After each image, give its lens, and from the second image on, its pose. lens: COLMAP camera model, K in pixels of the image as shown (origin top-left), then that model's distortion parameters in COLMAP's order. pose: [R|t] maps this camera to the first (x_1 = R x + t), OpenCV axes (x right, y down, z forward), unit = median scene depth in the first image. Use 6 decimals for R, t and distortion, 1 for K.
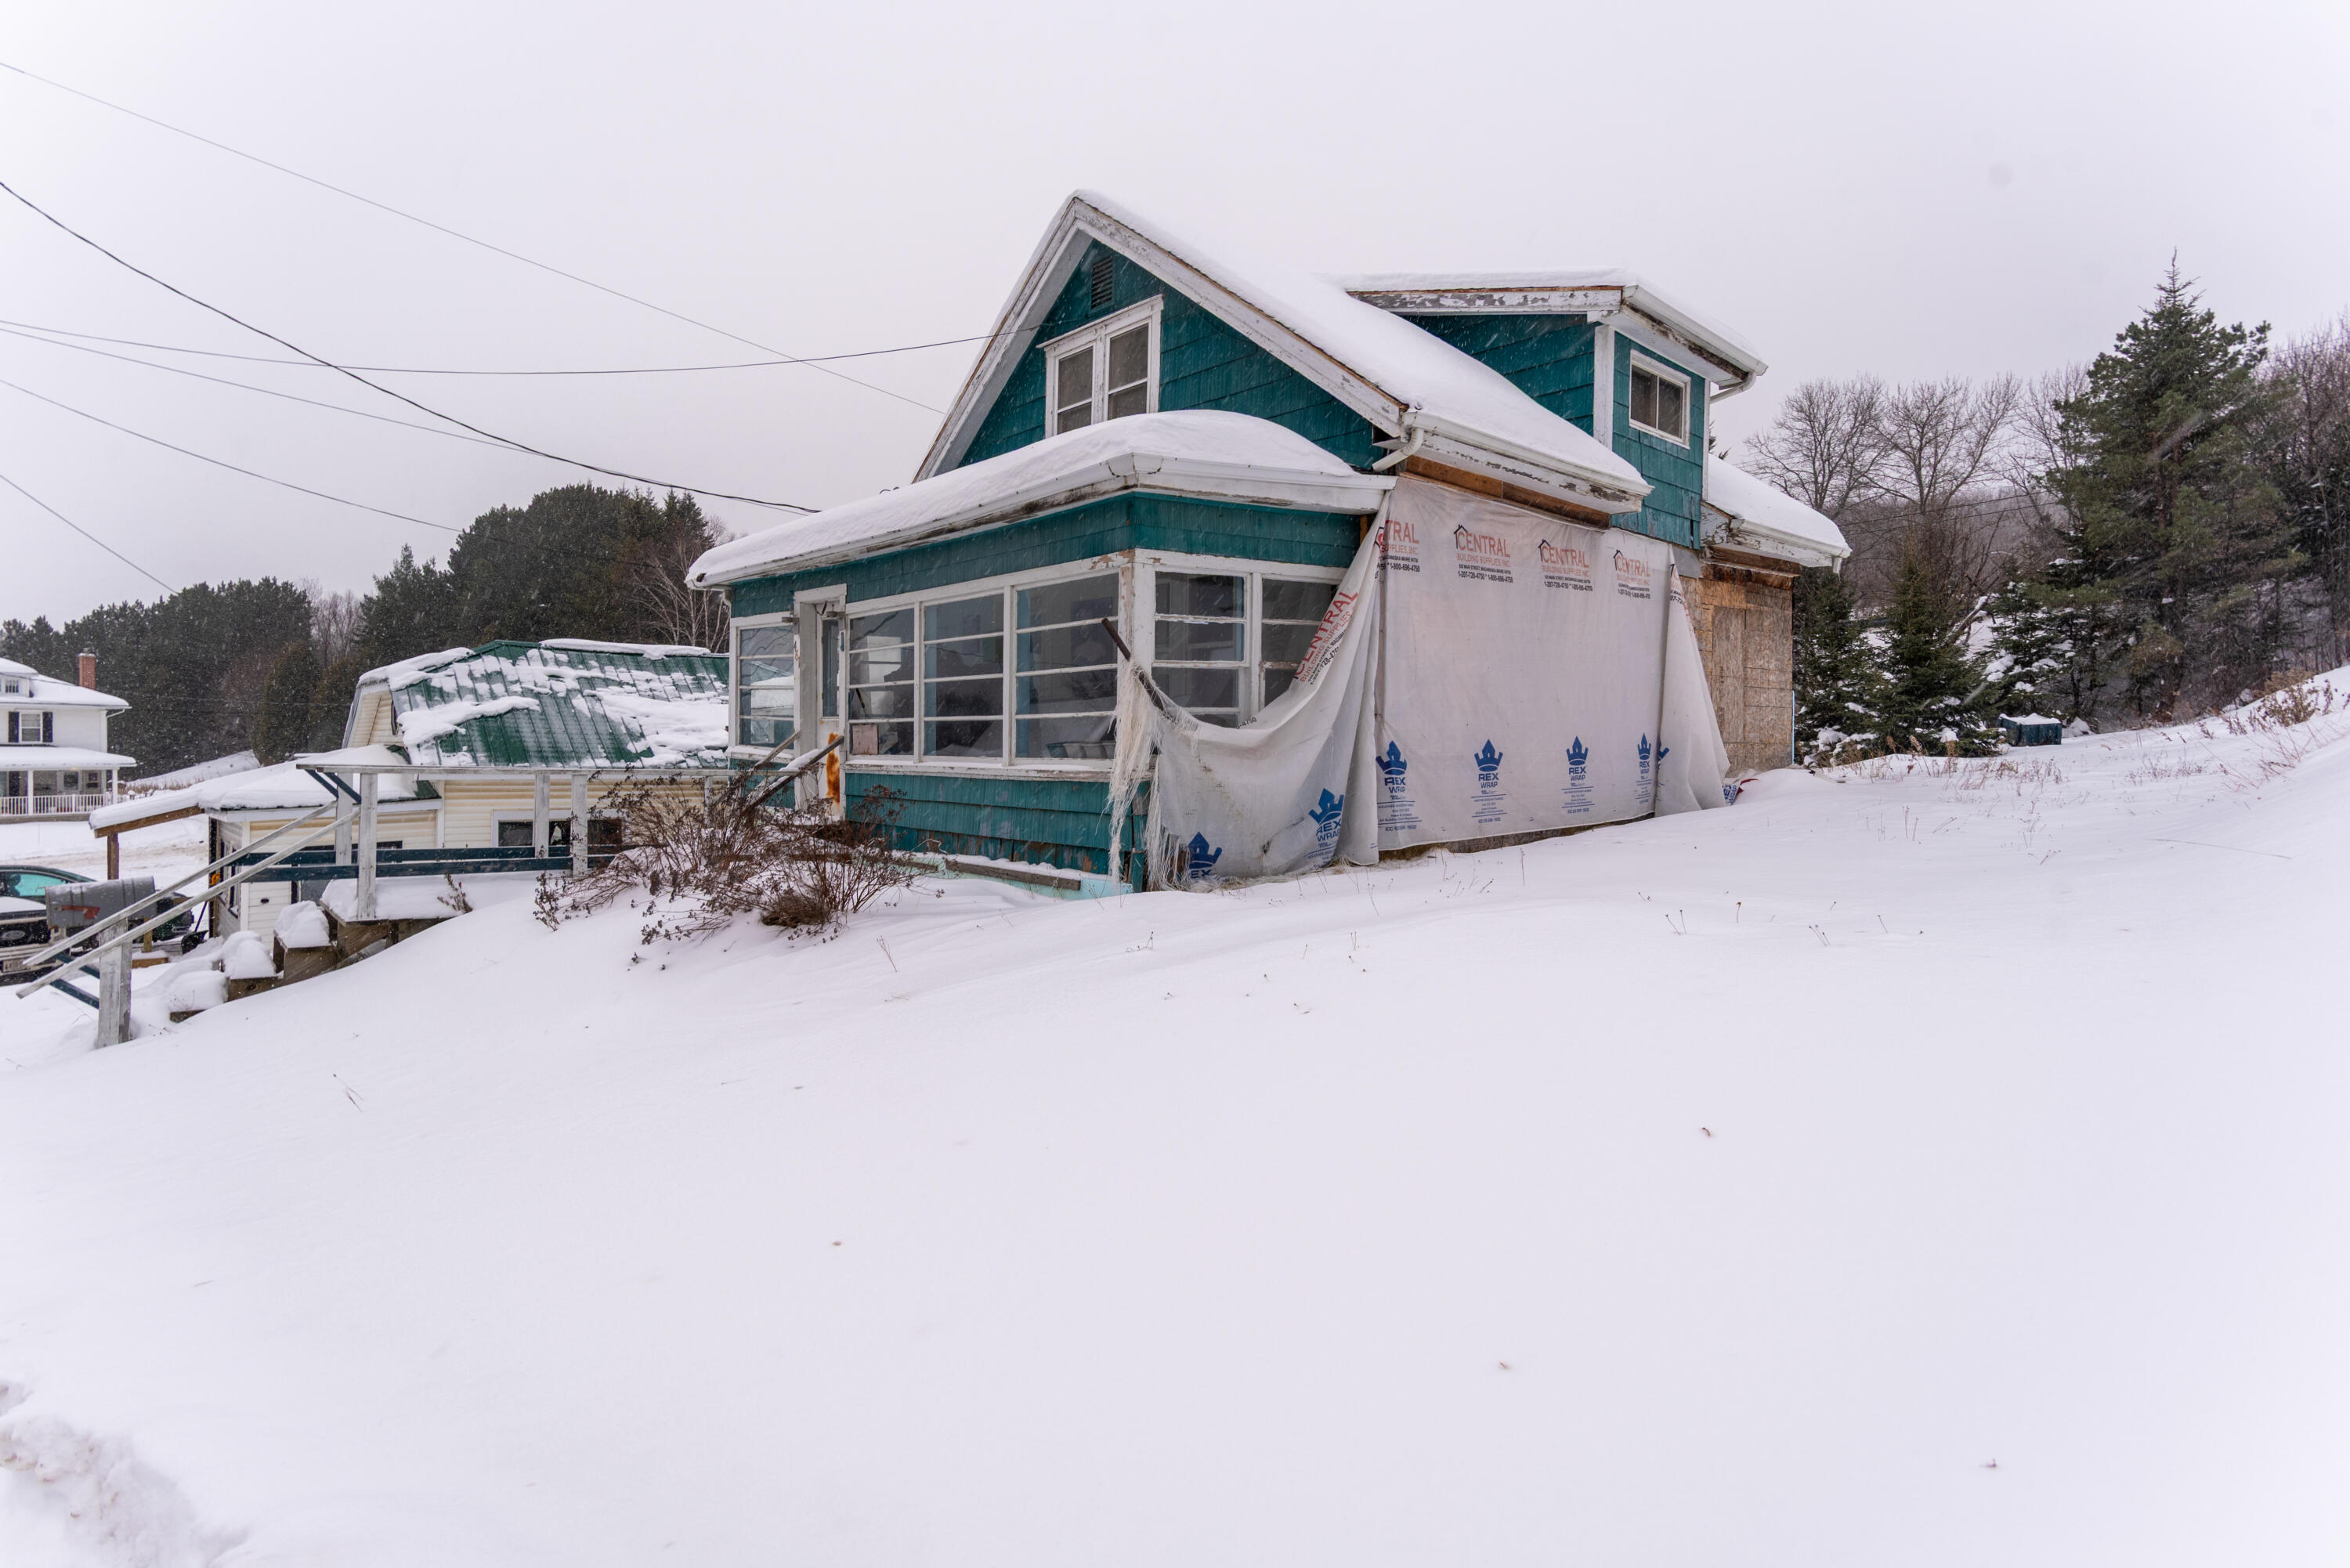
lens RADIAL K [[1165.6, 0, 1172.7], [0, 1165.6, 758.9], [0, 0, 1]] dist [0.002787, 0.000799]
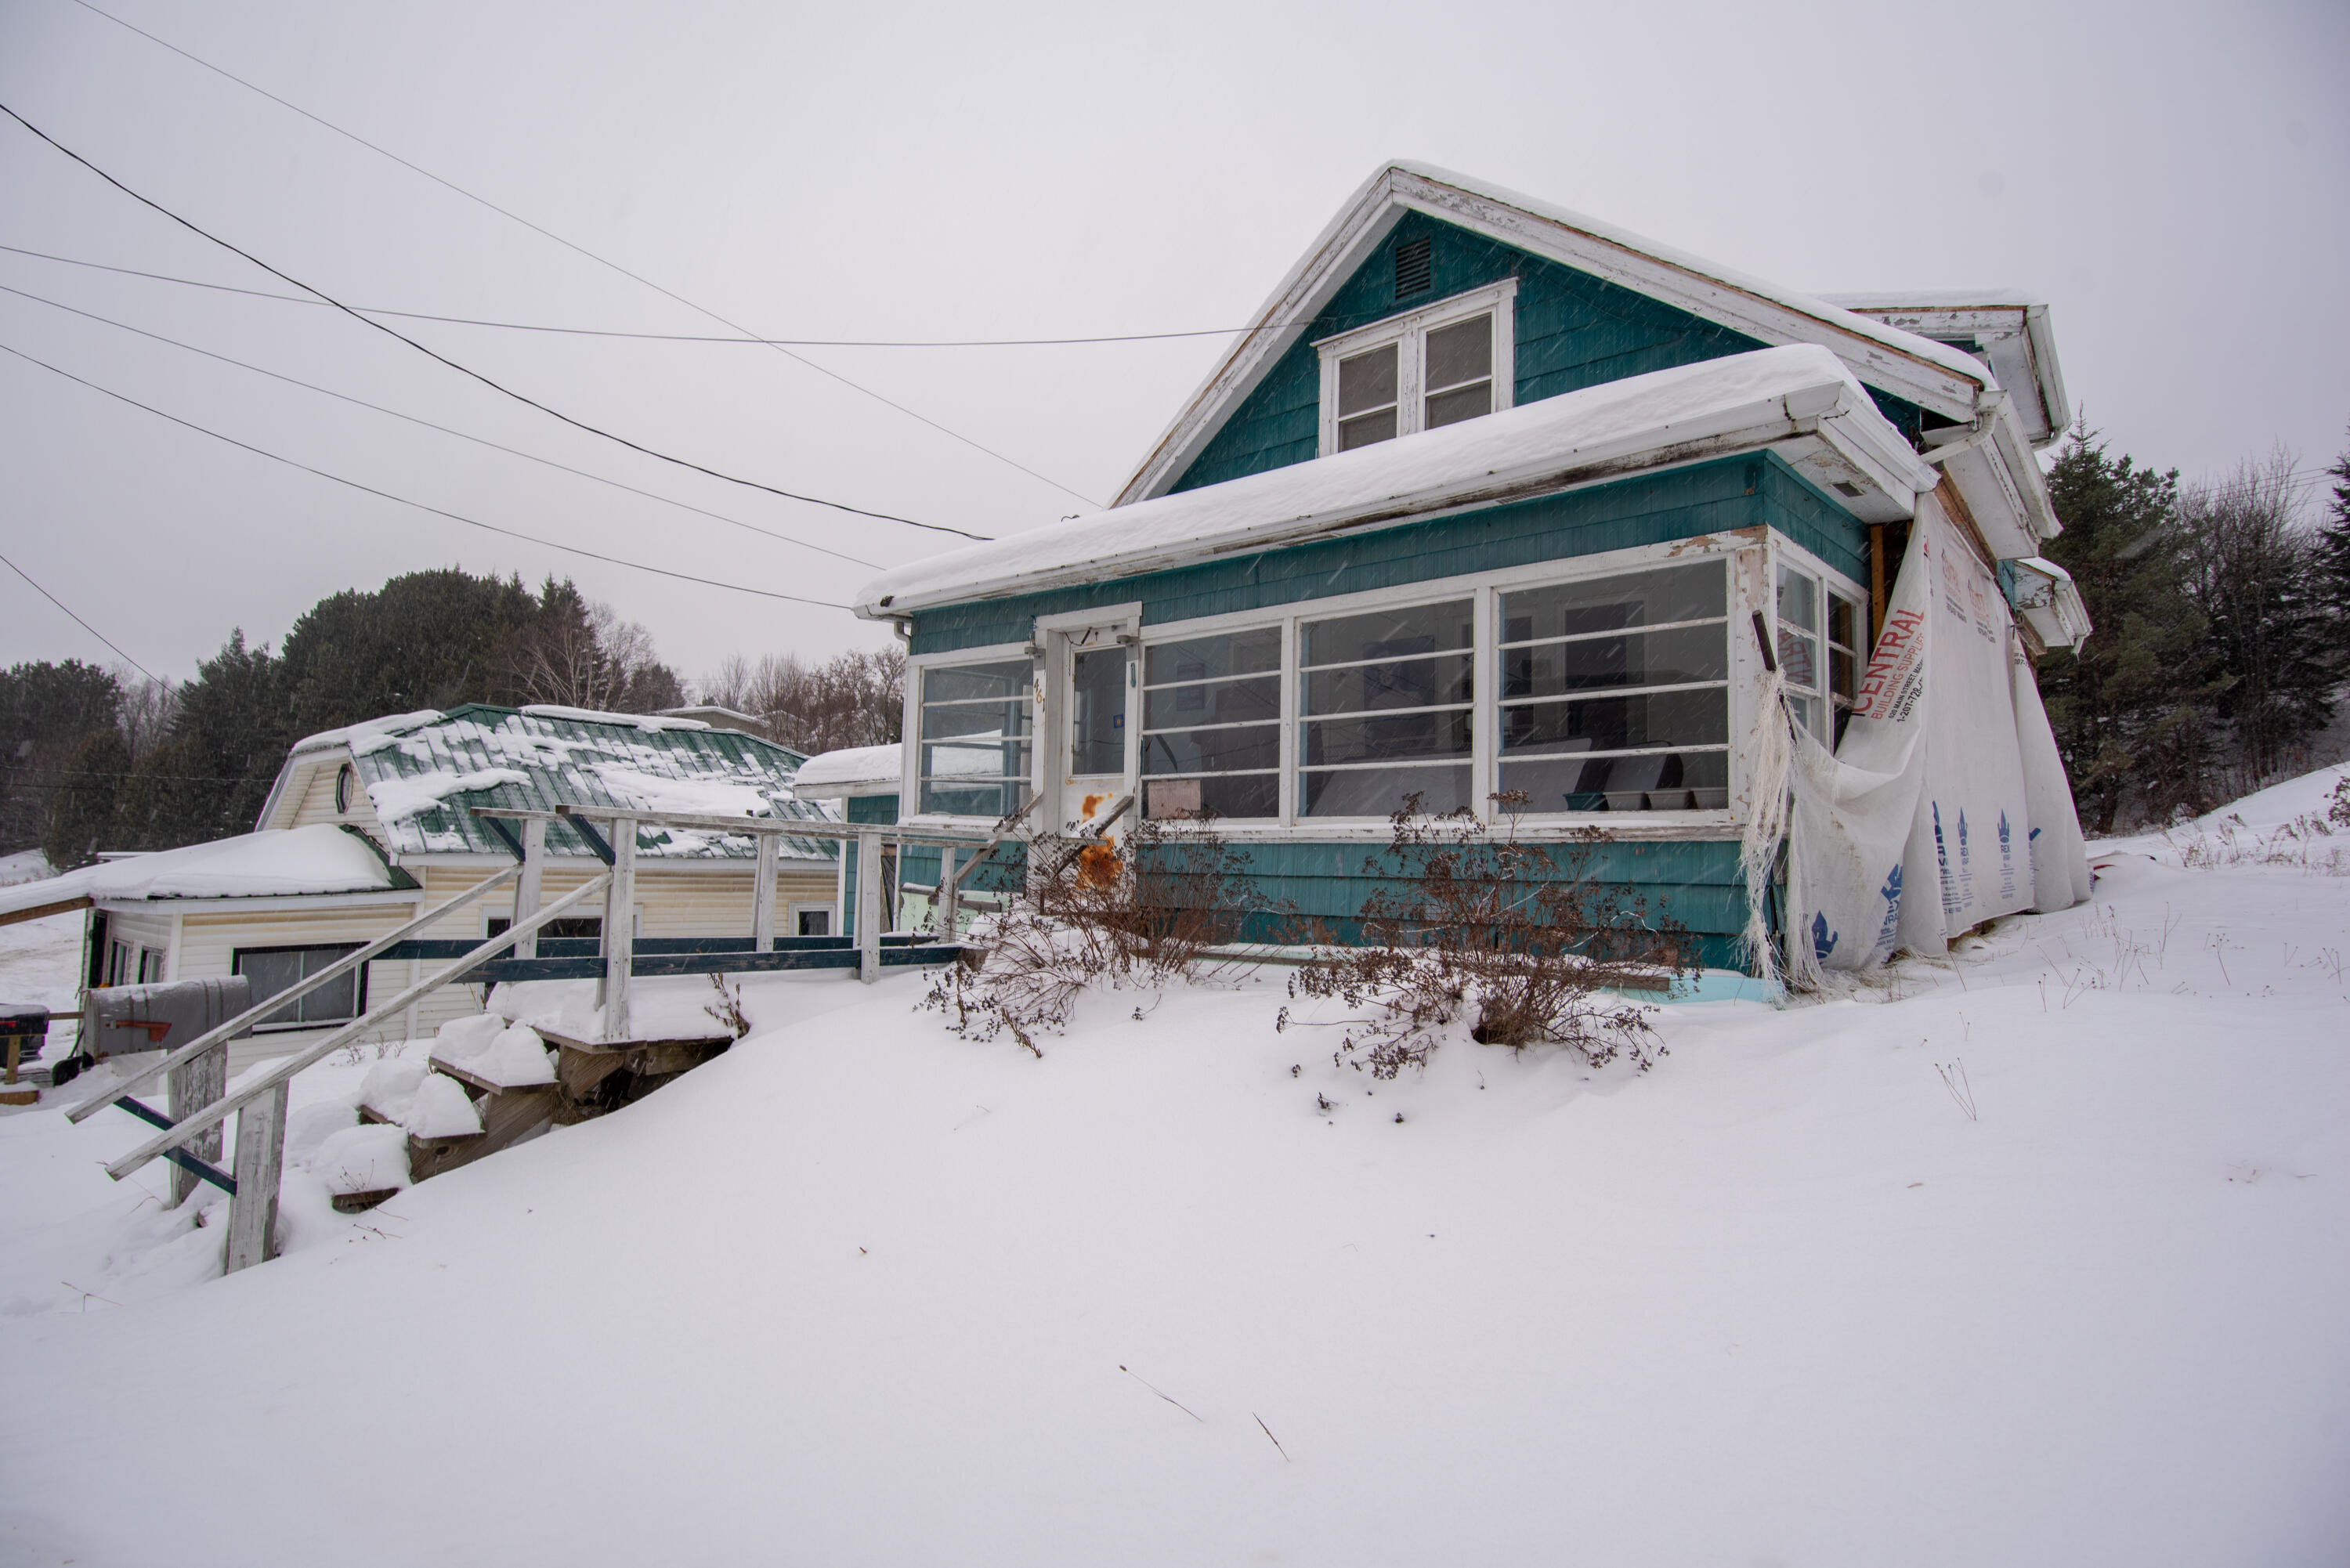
lens RADIAL K [[1162.8, 0, 1175.0], [0, 1162.8, 784.0], [0, 0, 1]] dist [-0.022253, 0.001615]
pose [[0.992050, 0.017734, 0.124590, -0.231704], [-0.008150, 0.996996, -0.077019, 0.020622], [-0.125581, 0.075391, 0.989215, 0.155305]]
